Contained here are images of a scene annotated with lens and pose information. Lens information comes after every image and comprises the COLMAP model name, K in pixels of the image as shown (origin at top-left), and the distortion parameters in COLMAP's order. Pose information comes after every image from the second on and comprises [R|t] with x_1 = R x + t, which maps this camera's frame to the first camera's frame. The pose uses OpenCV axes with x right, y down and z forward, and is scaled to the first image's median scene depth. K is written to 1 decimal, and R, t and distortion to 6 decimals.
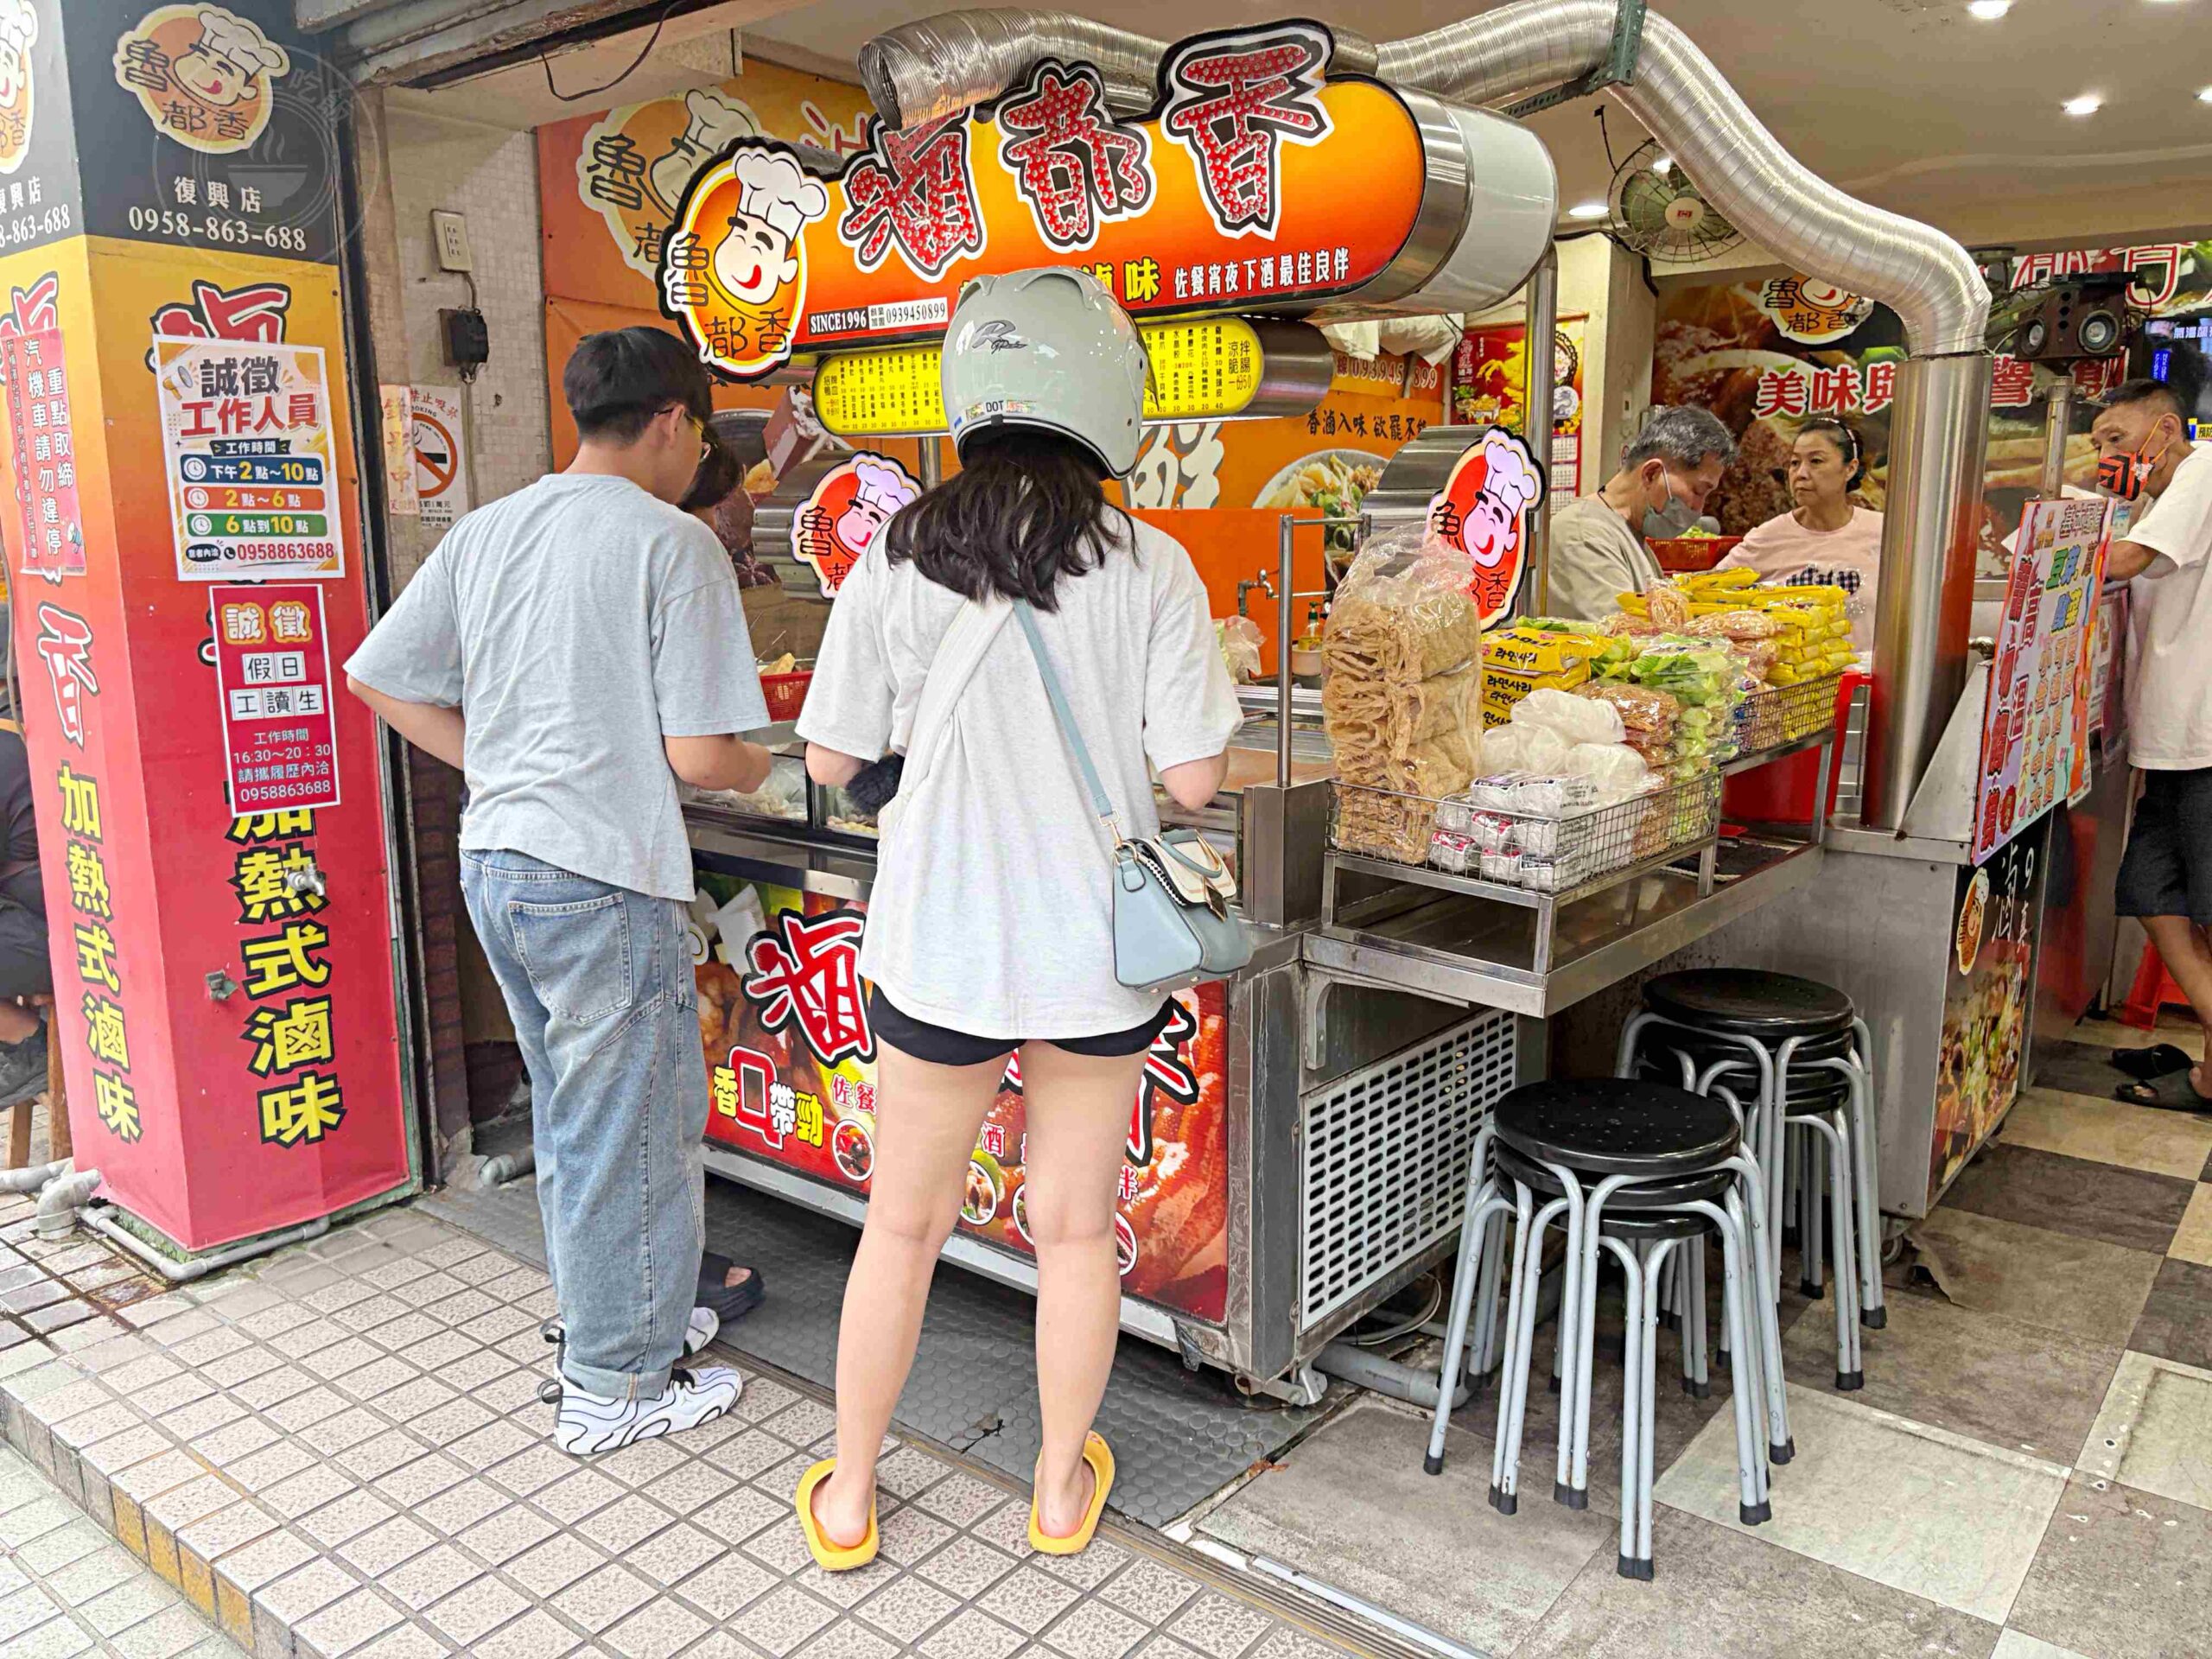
lens RADIAL K [[1671.5, 0, 1106.0], [0, 1671.5, 829.5], [0, 0, 1]] dist [0.015869, -0.008580]
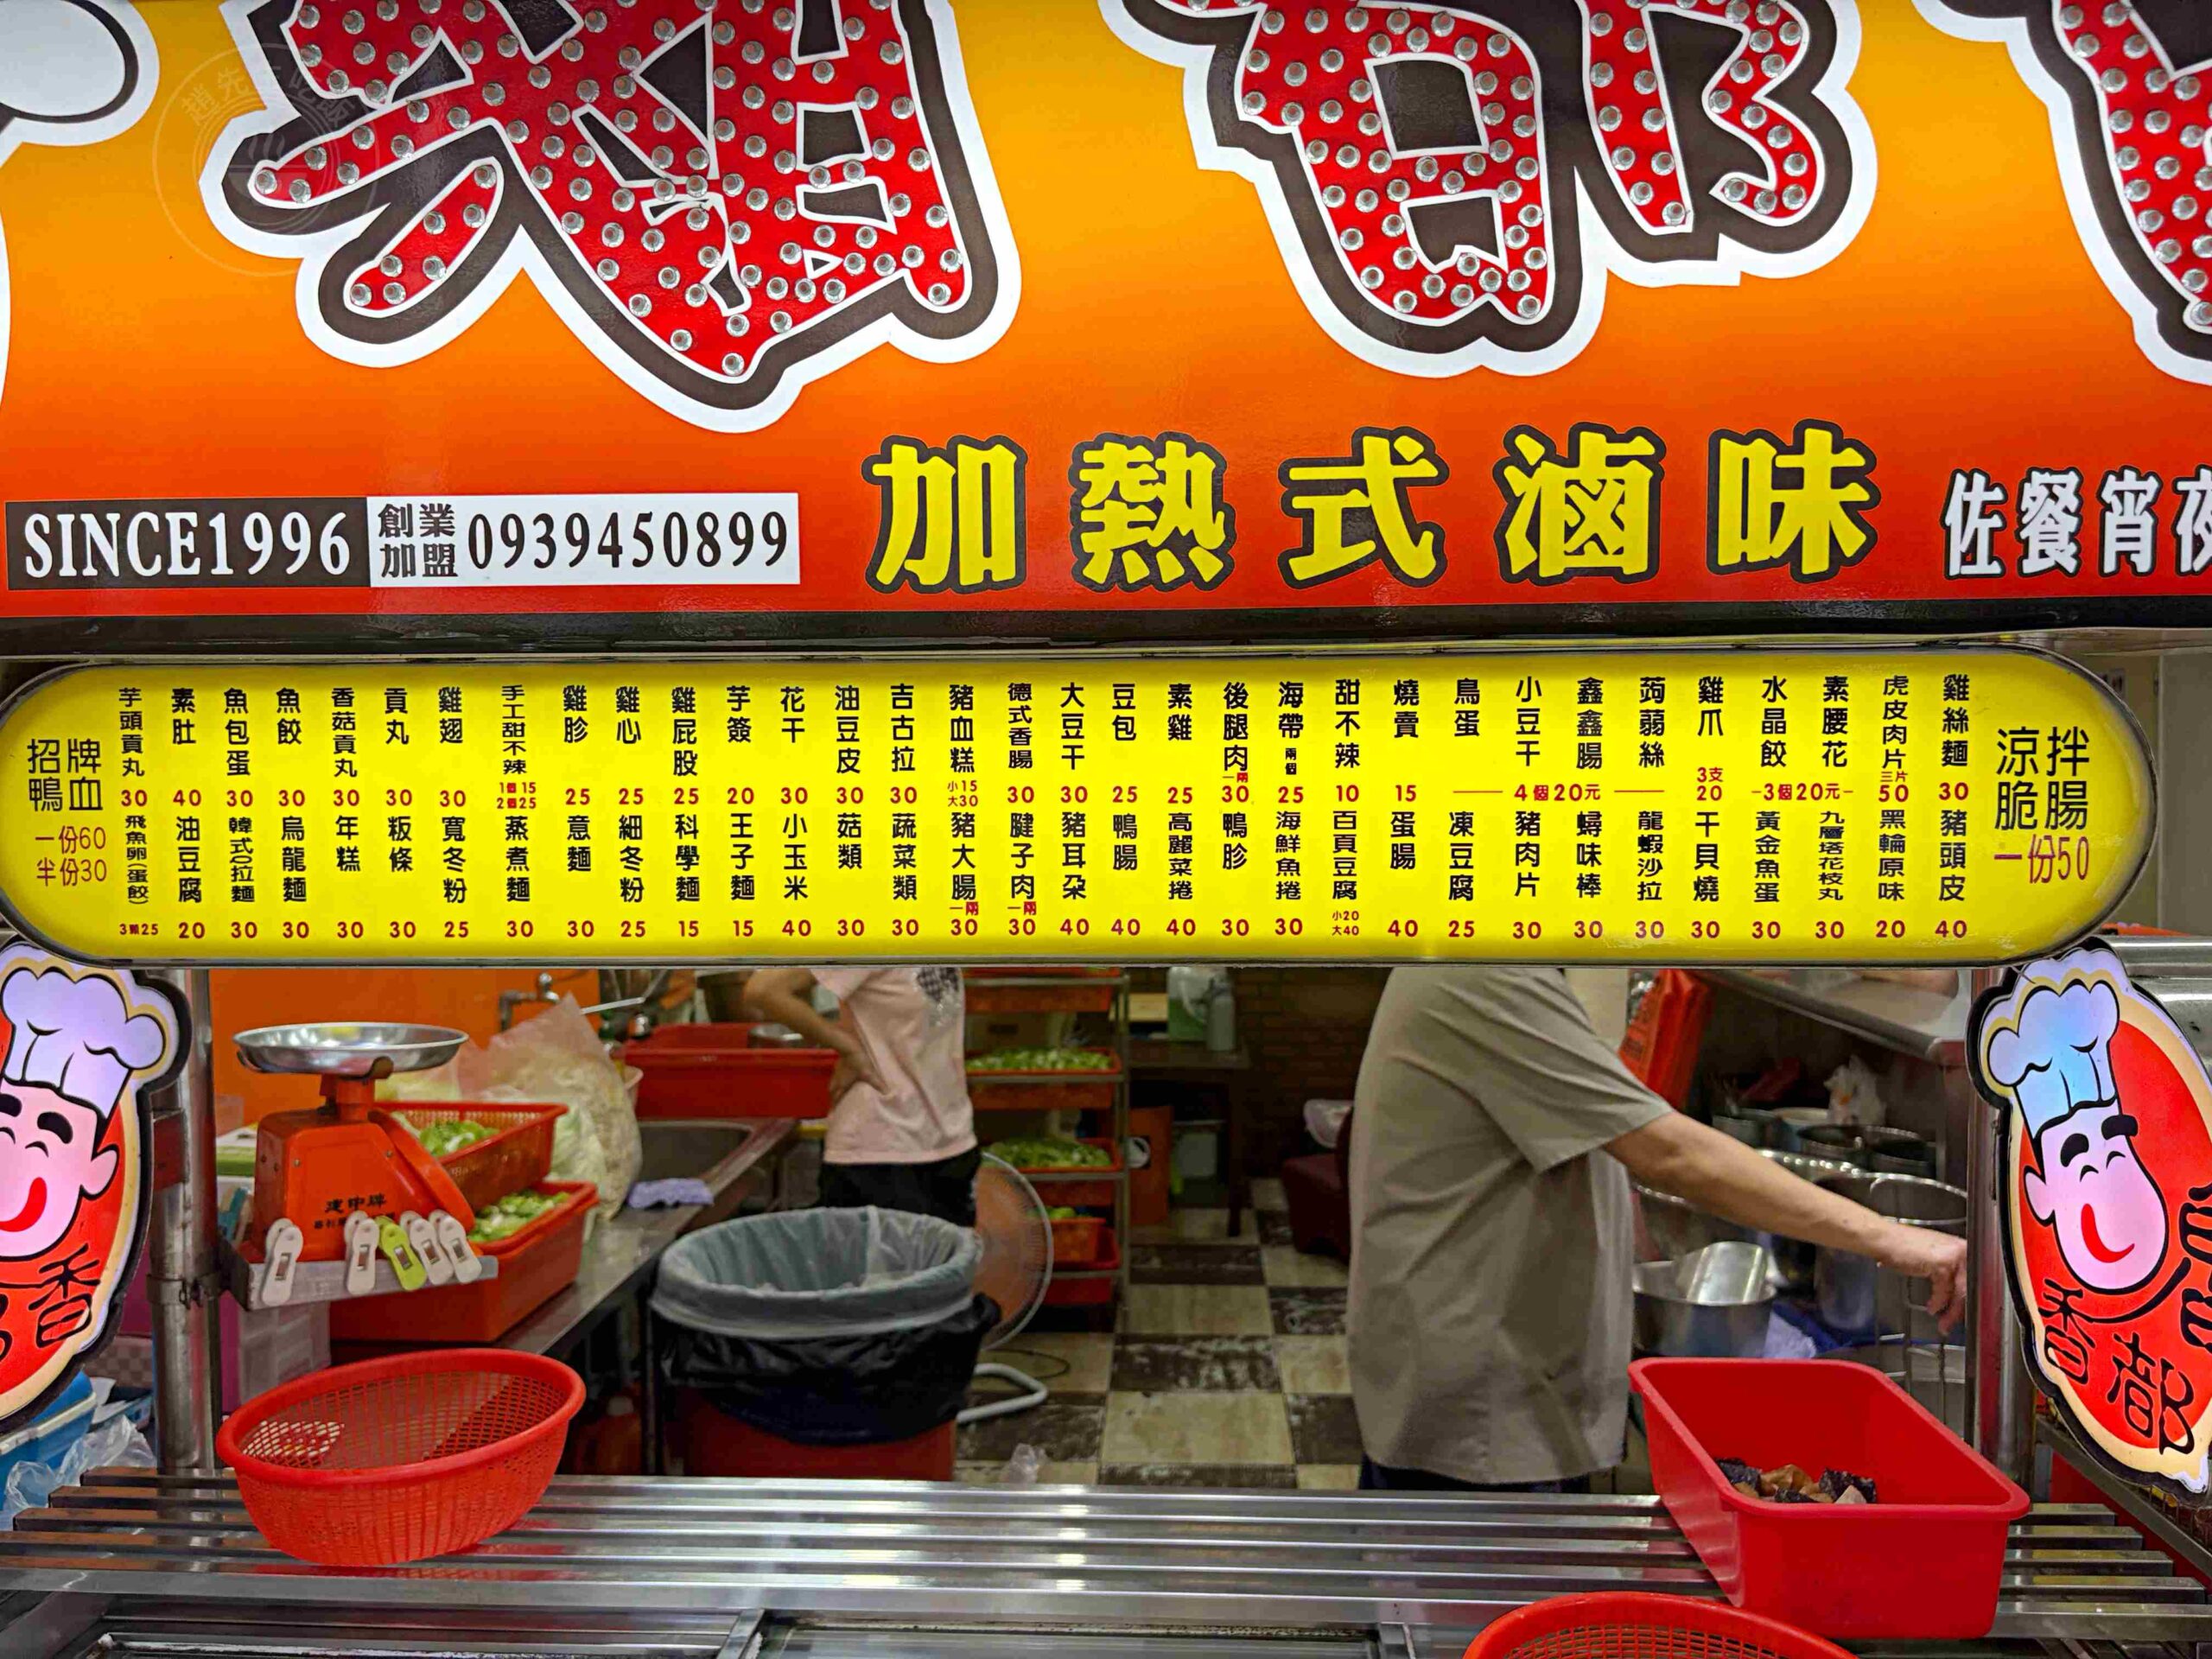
lens RADIAL K [[1671.5, 0, 1106.0], [0, 1671.5, 829.5], [0, 0, 1]] dist [0.015869, -0.008580]
pose [[0.800821, -0.021217, 0.598528, -0.229617], [0.111699, 0.987128, -0.114459, -0.250450], [-0.588395, 0.158516, 0.792883, 0.837916]]
